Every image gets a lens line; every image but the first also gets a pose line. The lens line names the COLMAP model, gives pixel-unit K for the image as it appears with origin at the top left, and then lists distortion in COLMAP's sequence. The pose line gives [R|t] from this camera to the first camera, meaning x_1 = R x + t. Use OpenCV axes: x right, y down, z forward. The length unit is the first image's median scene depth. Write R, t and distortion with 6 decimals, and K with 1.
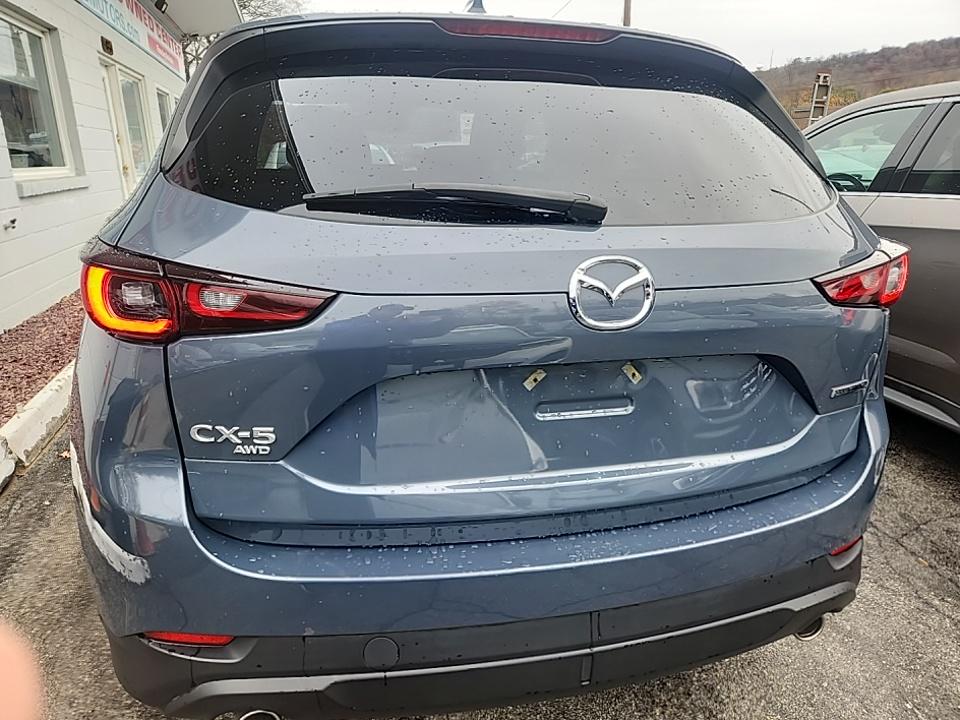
lens RADIAL K [[635.9, 0, 481.2], [0, 635.9, 362.4], [0, 0, 1]] dist [0.074093, -0.046378]
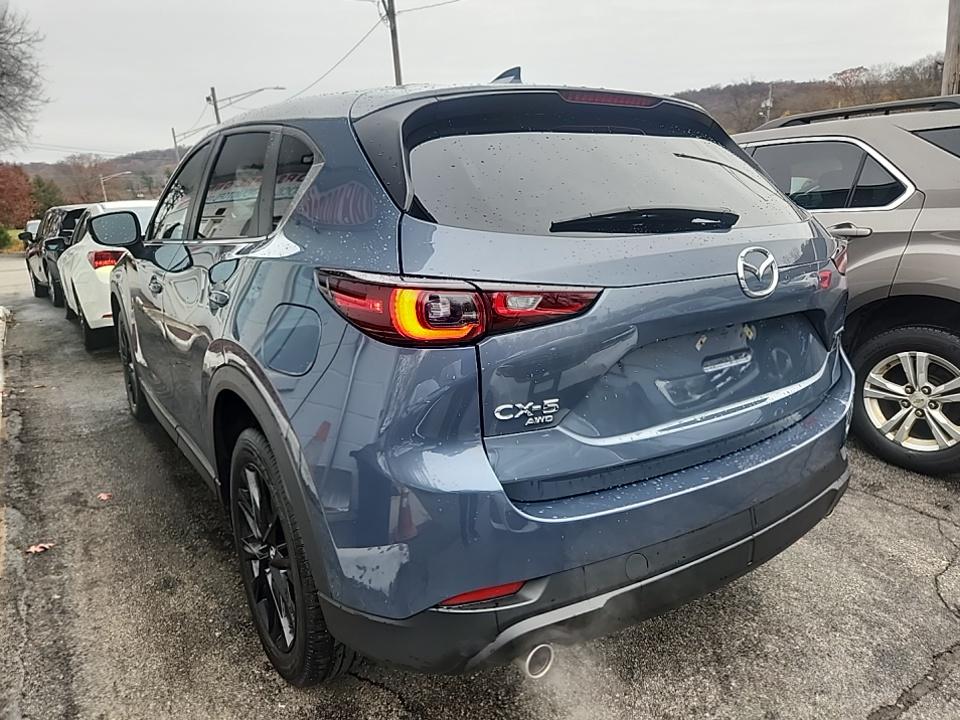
lens RADIAL K [[635.9, 0, 481.2], [0, 635.9, 362.4], [0, 0, 1]] dist [0.074093, -0.046378]
pose [[0.934944, -0.128372, 0.330758, -0.869751], [0.152868, 0.987030, -0.049028, 0.067914], [-0.320174, 0.096401, 0.942441, -0.159330]]
